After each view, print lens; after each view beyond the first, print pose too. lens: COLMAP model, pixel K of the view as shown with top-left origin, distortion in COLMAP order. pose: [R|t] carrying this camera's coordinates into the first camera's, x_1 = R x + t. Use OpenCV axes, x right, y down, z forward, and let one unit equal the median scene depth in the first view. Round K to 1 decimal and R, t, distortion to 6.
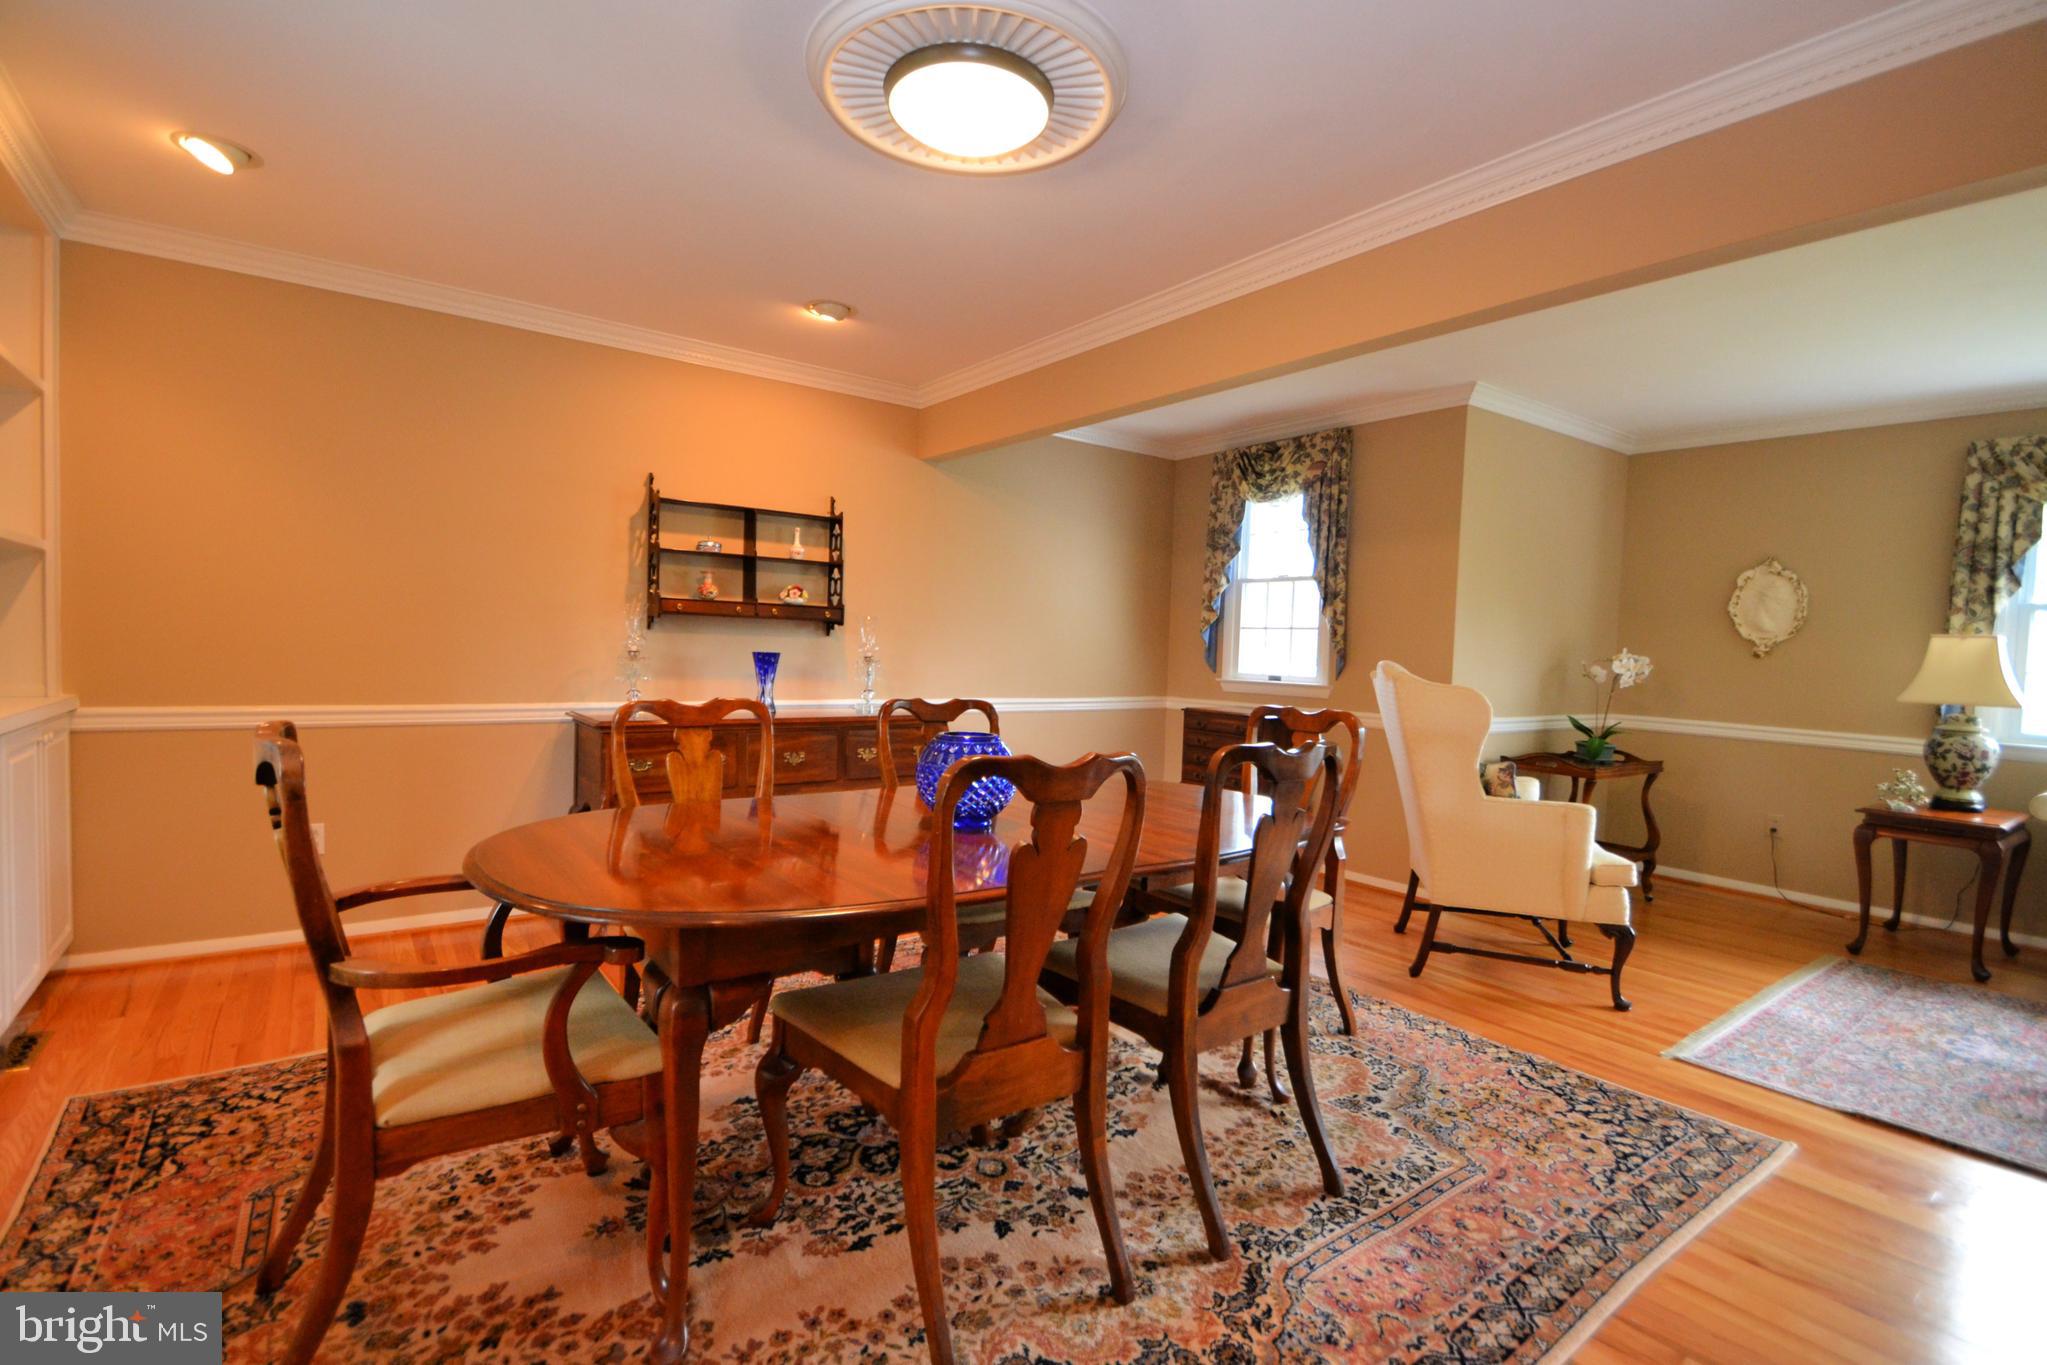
lens RADIAL K [[941.6, 0, 1035.5], [0, 941.6, 688.2], [0, 0, 1]] dist [0.001582, 0.000150]
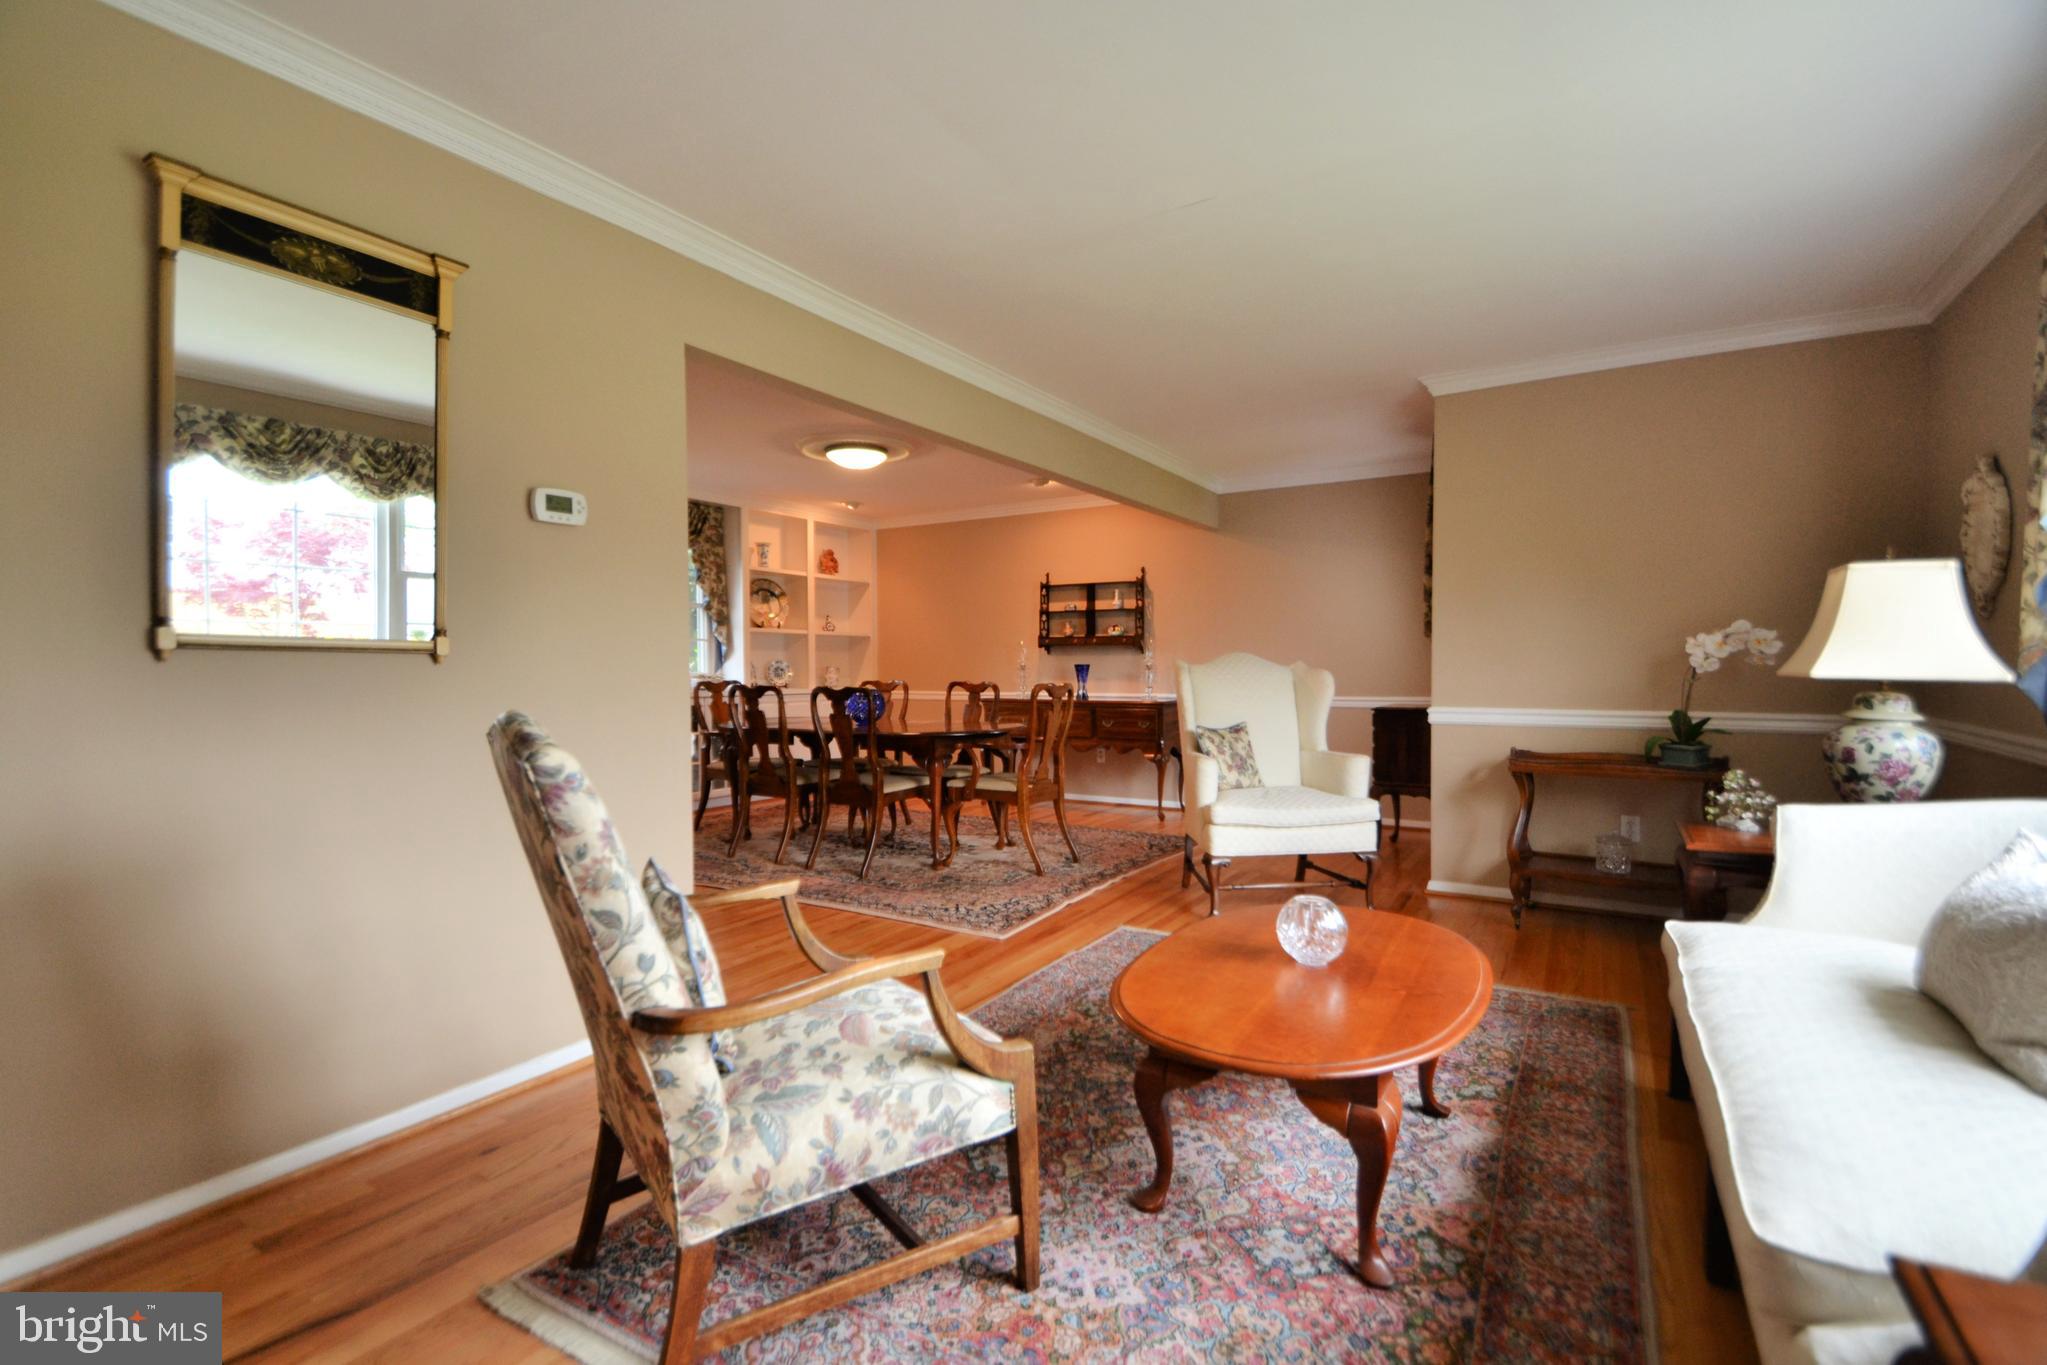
lens RADIAL K [[941.6, 0, 1033.4], [0, 941.6, 672.8], [0, 0, 1]] dist [0.001582, 0.000150]
pose [[0.370754, -0.028580, -0.928291, 1.285426], [-0.026470, 0.998795, -0.041323, 0.051291], [0.928354, 0.039893, 0.369551, 0.256828]]
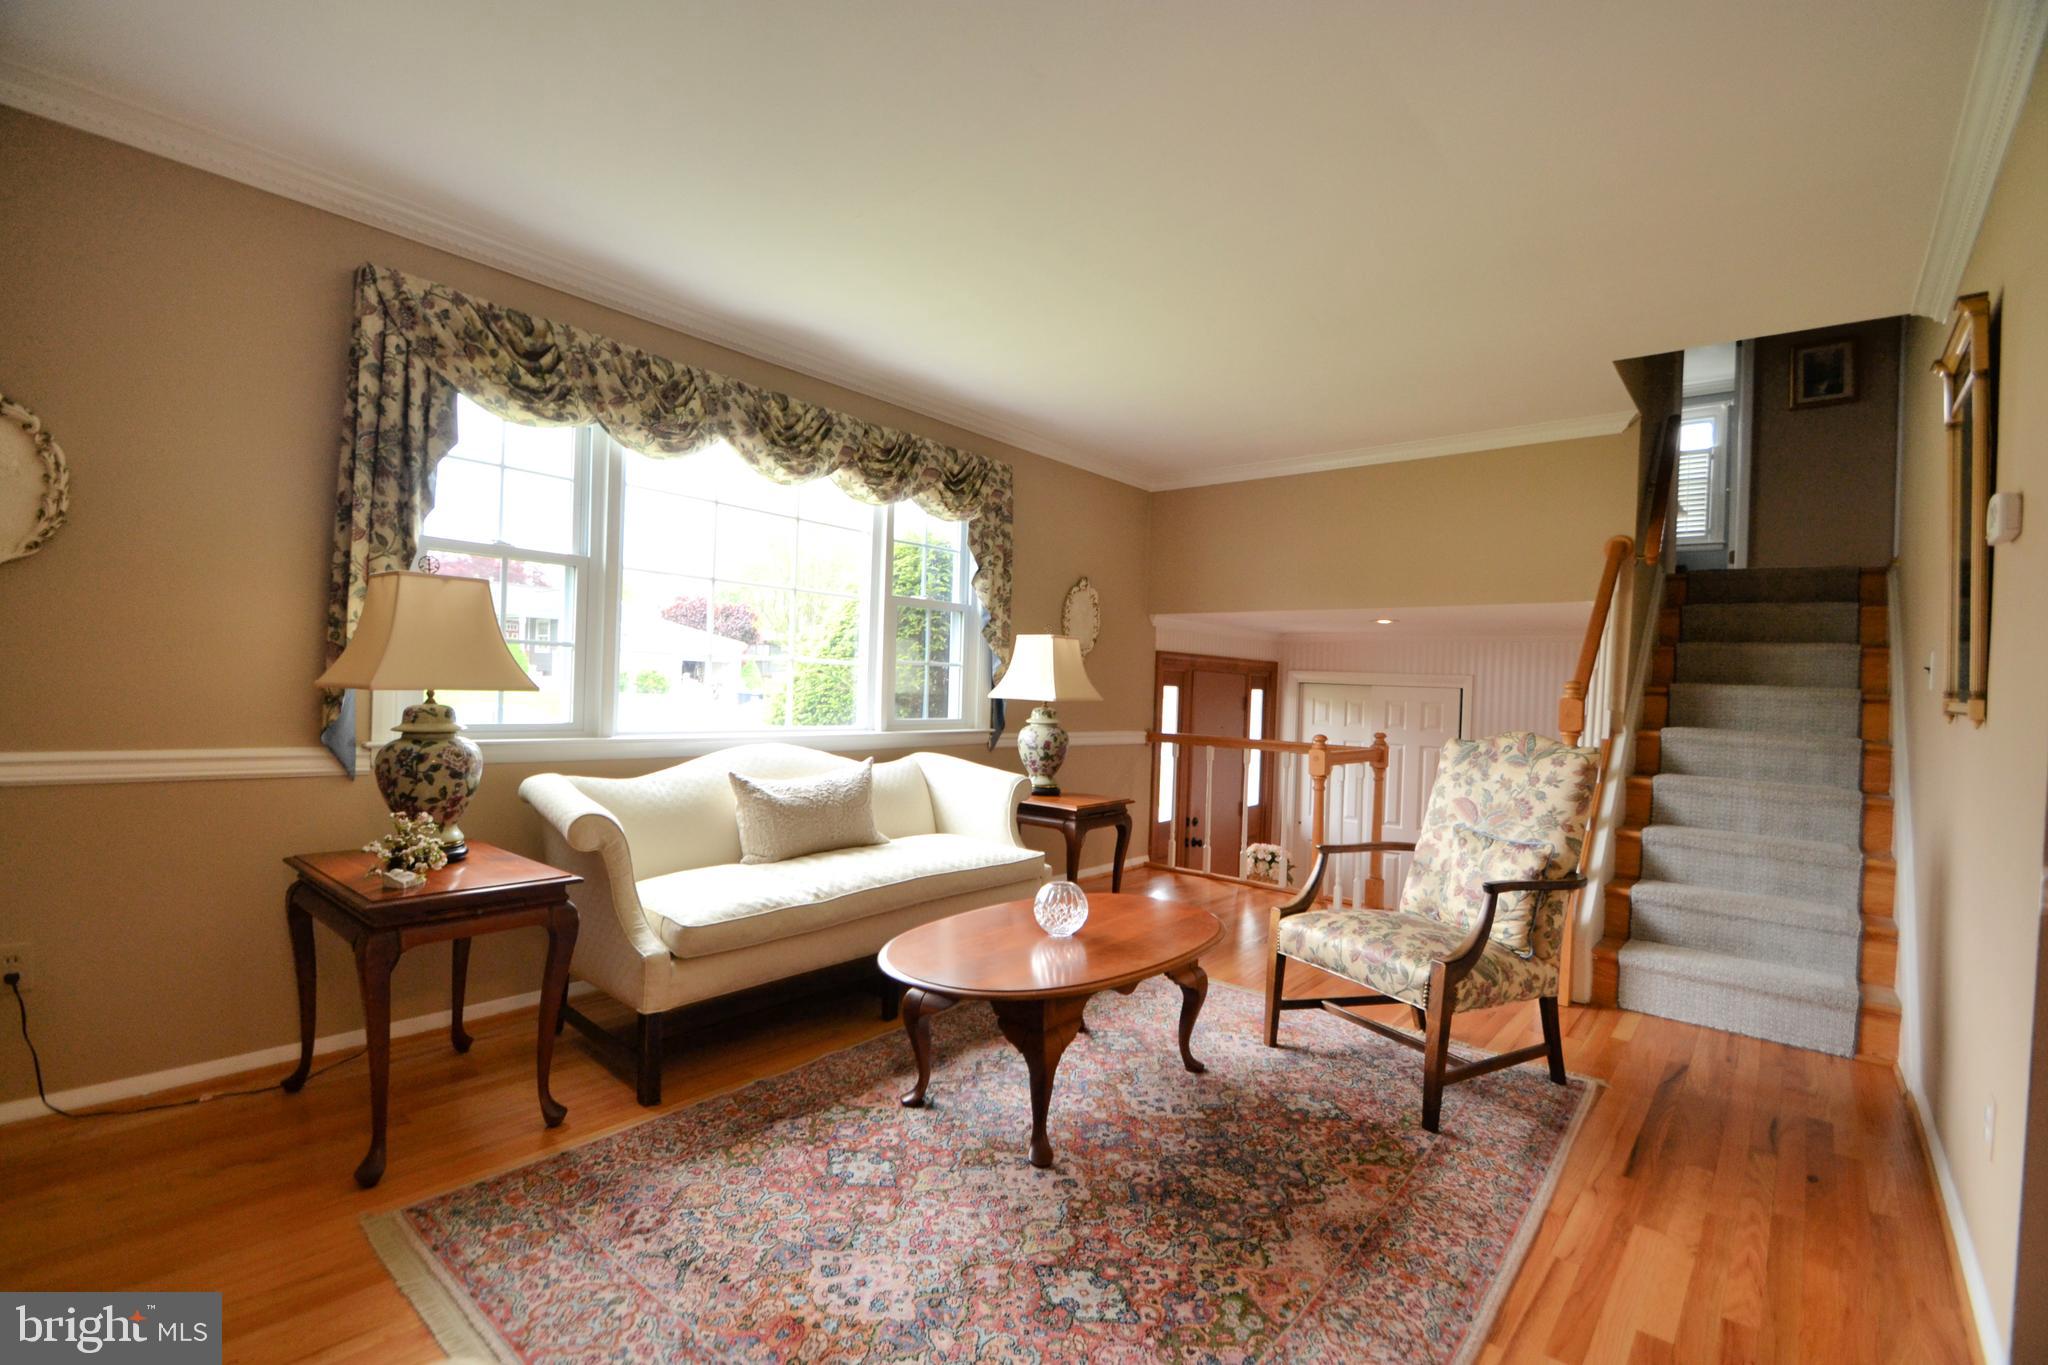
lens RADIAL K [[942.0, 0, 1003.5], [0, 942.0, 678.0], [0, 0, 1]] dist [0.001582, 0.000150]
pose [[-0.201618, -0.044916, 0.978434, 0.296978], [-0.000210, 0.998950, 0.045814, -0.017244], [-0.979464, 0.009031, -0.201416, 0.735017]]
